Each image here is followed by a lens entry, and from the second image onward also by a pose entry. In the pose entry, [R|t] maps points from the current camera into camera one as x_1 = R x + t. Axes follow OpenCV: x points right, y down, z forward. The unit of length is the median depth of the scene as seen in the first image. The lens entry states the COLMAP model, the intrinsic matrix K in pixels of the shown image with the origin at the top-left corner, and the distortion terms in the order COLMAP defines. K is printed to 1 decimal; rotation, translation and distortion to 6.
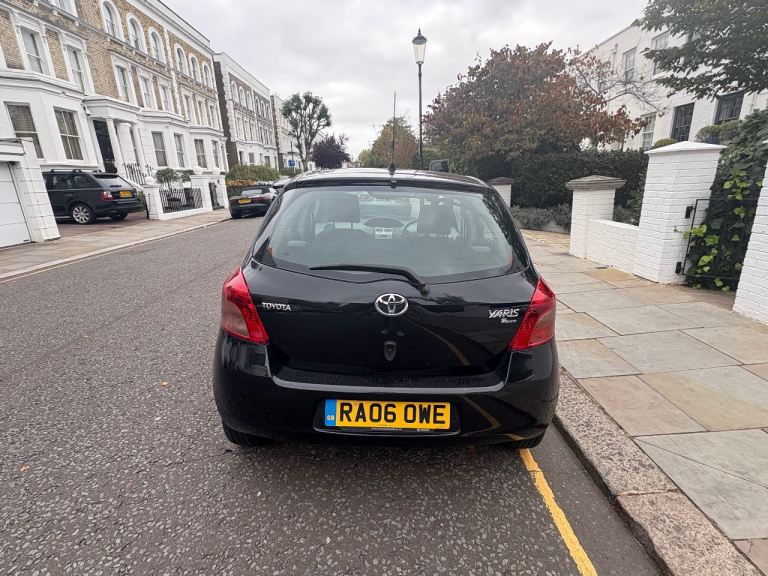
lens RADIAL K [[367.5, 0, 384.0], [0, 367.5, 288.4], [0, 0, 1]] dist [0.002418, -0.001515]
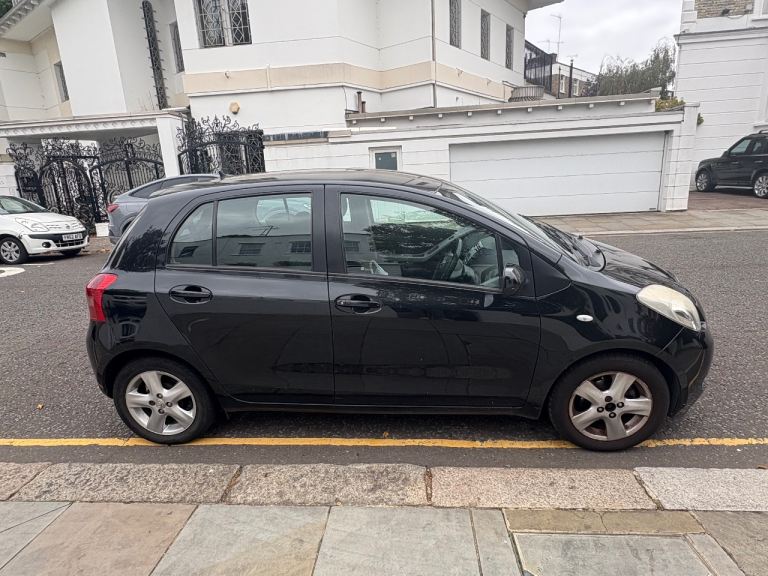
lens RADIAL K [[436.5, 0, 381.3], [0, 436.5, 285.9], [0, 0, 1]] dist [0.000876, -0.000110]
pose [[-0.081542, 0.280658, -0.956338, 0.502428], [-0.231909, 0.927853, 0.292072, -0.182071], [0.969314, 0.245600, -0.010572, 0.550305]]
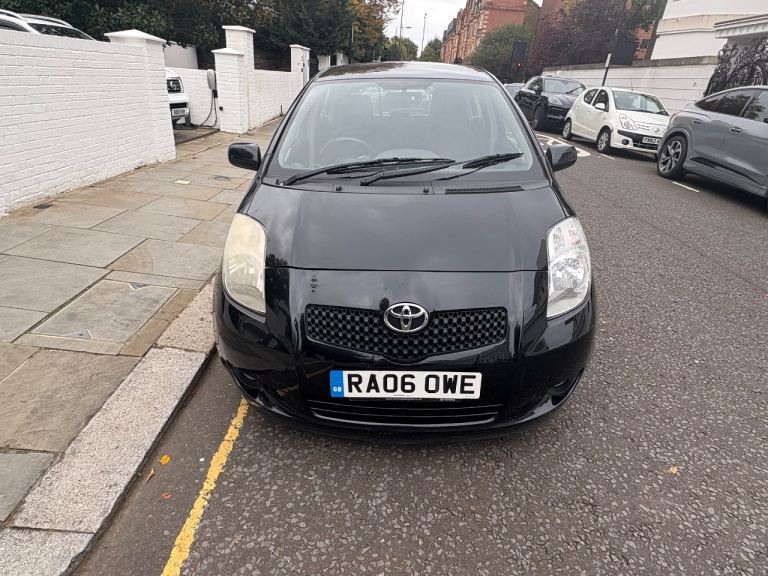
lens RADIAL K [[436.5, 0, 381.0], [0, 436.5, 288.0], [0, 0, 1]] dist [0.000876, -0.000110]
pose [[-0.998824, -0.046375, 0.014119, 0.013209], [-0.024727, 0.737921, 0.674434, -0.301965], [-0.041695, 0.673292, -0.738200, 1.038435]]
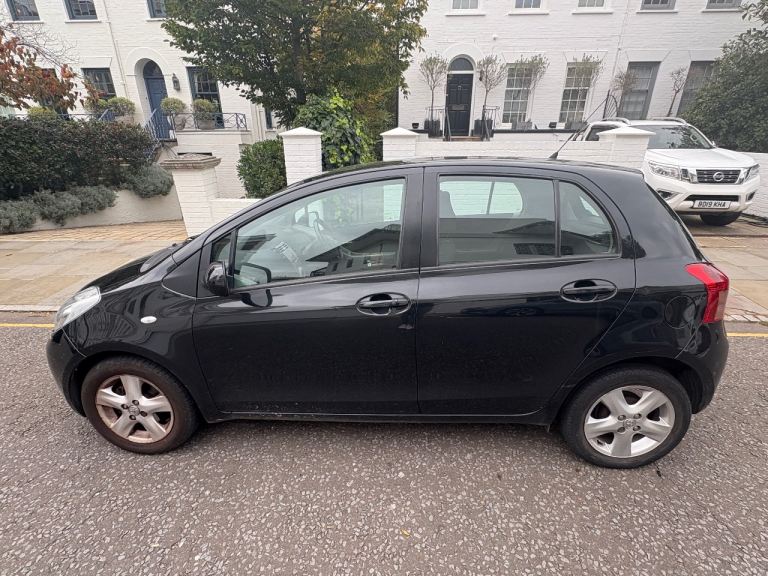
lens RADIAL K [[367.5, 0, 382.9], [0, 367.5, 291.7], [0, 0, 1]] dist [0.002418, -0.001515]
pose [[0.055964, -0.359160, 0.931597, -0.396540], [0.287123, 0.899434, 0.329512, -0.160942], [-0.956258, 0.249042, 0.153459, 0.483010]]
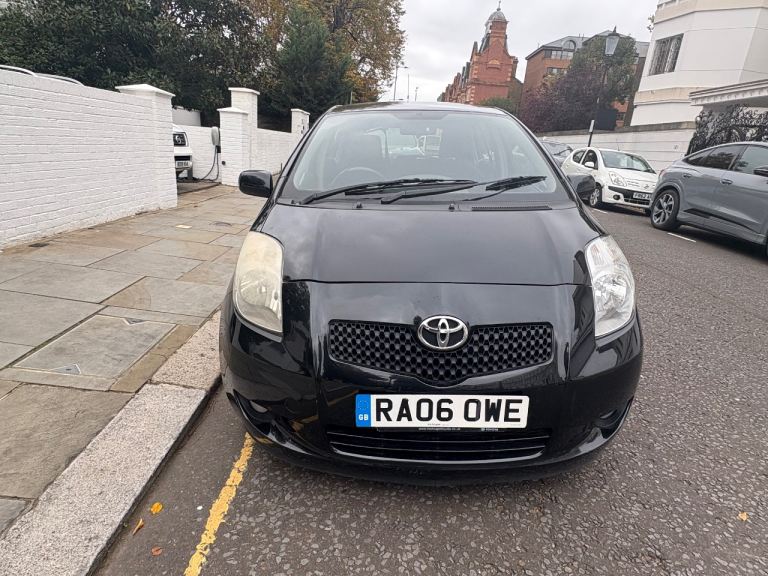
lens RADIAL K [[436.5, 0, 381.5], [0, 436.5, 289.7], [0, 0, 1]] dist [0.000876, -0.000110]
pose [[-0.998940, -0.045968, 0.002525, 0.033556], [-0.036223, 0.818644, 0.573157, -0.265321], [-0.028414, 0.572458, -0.819442, 1.035653]]
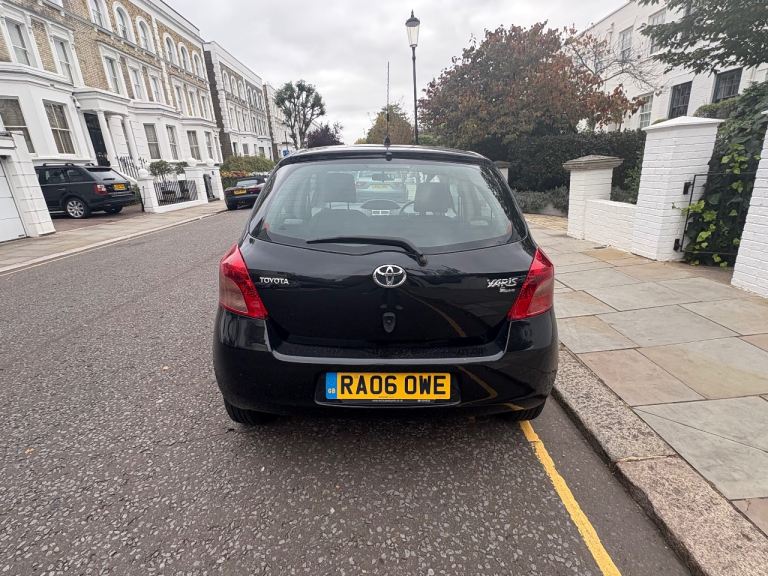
lens RADIAL K [[367.5, 0, 383.4], [0, 367.5, 287.7], [0, 0, 1]] dist [0.002418, -0.001515]
pose [[0.999738, -0.022808, 0.002158, 0.000170], [0.022746, 0.999424, 0.025170, 0.012644], [-0.002731, -0.025114, 0.999681, 0.000601]]
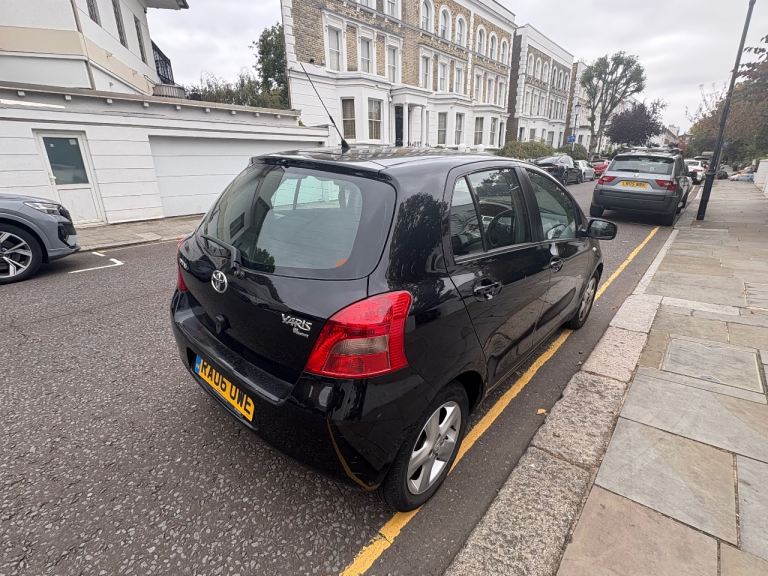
lens RADIAL K [[367.5, 0, 382.2], [0, 367.5, 288.4], [0, 0, 1]] dist [0.002418, -0.001515]
pose [[0.749416, 0.233701, -0.619484, 0.252729], [-0.198603, 0.971896, 0.126389, -0.039784], [0.631611, 0.028313, 0.774768, 0.121491]]
